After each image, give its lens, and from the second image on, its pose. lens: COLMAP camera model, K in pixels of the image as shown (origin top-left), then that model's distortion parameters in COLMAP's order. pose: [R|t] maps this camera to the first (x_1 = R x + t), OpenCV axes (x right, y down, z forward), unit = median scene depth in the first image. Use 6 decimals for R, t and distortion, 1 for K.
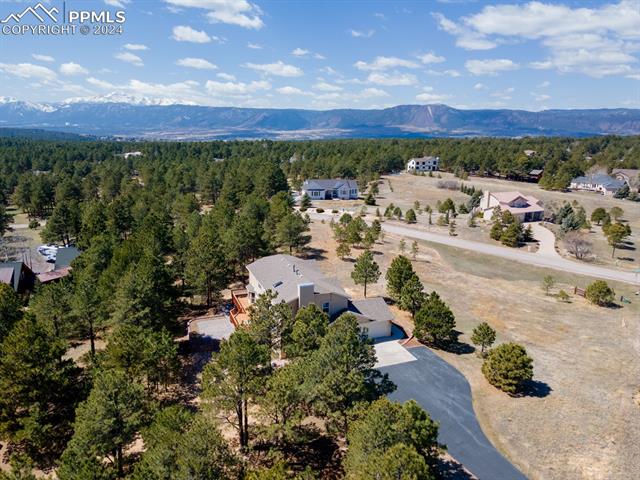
lens RADIAL K [[457.9, 0, 319.6], [0, 457.9, 240.1], [0, 0, 1]] dist [0.052567, 0.003716]
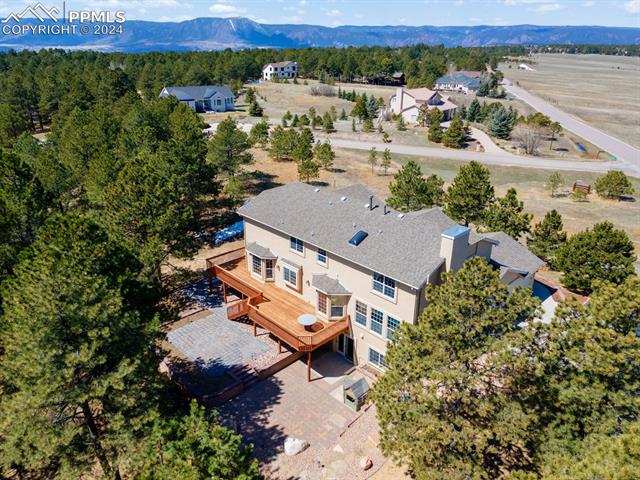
lens RADIAL K [[457.9, 0, 319.1], [0, 457.9, 239.8], [0, 0, 1]] dist [0.052567, 0.003716]
pose [[0.924273, -0.156403, 0.348220, -0.065558], [0.098193, 0.978927, 0.179052, 0.000835], [-0.368886, -0.131300, 0.920154, 0.118789]]
